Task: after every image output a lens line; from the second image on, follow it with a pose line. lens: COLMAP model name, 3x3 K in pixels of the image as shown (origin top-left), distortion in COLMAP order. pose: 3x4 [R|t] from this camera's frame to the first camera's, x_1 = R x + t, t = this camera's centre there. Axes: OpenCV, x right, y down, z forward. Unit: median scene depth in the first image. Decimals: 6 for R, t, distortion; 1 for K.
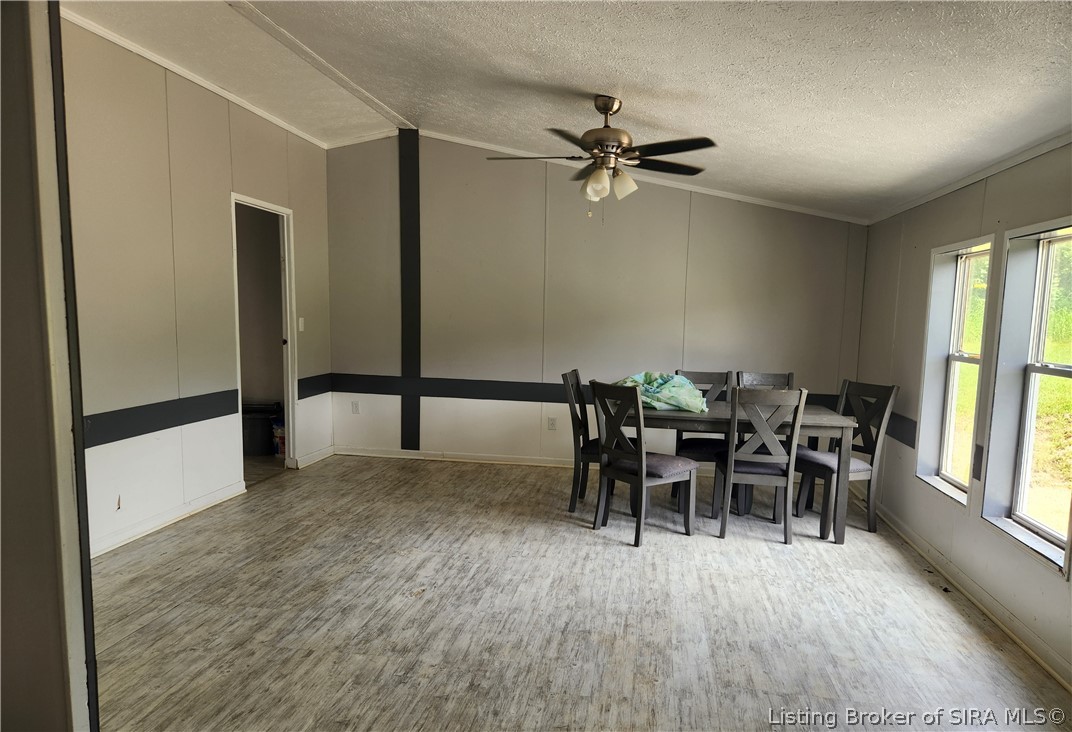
lens RADIAL K [[698.4, 0, 534.2], [0, 698.4, 369.2], [0, 0, 1]] dist [0.041033, 0.001929]
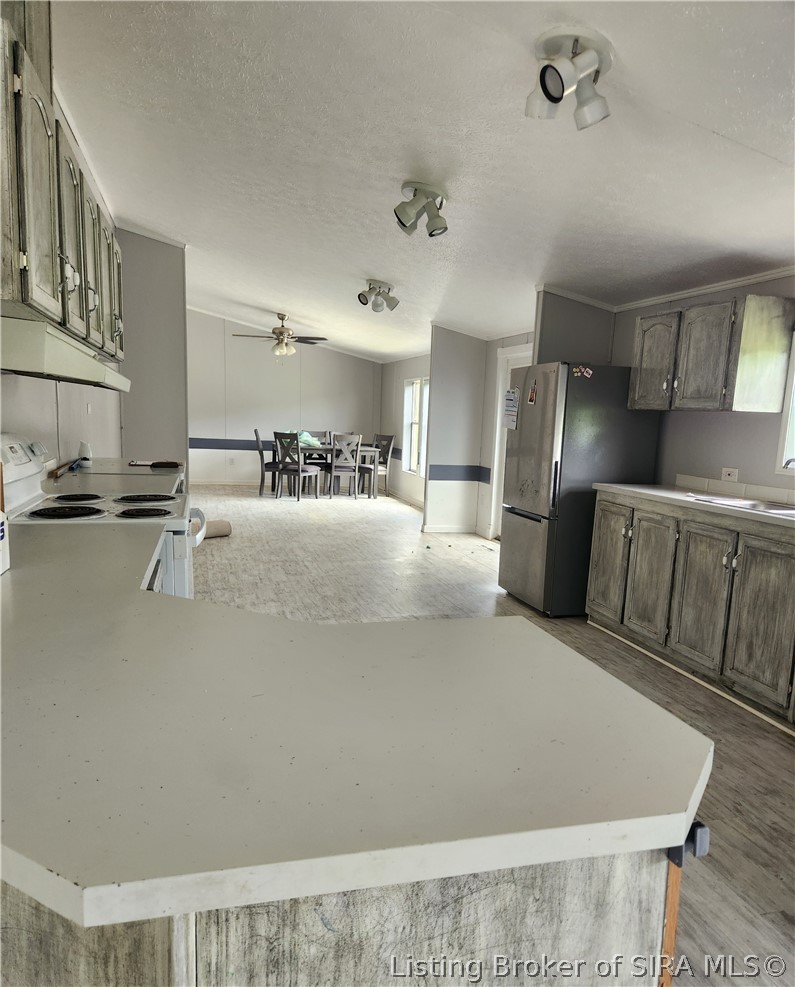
lens RADIAL K [[725.1, 0, 395.6], [0, 725.1, 495.9], [0, 0, 1]] dist [0.005866, 0.000307]
pose [[0.900374, -0.038855, 0.433379, -0.590166], [0.038244, 0.999217, 0.010130, 0.210345], [-0.433433, 0.007453, 0.901155, -1.289586]]
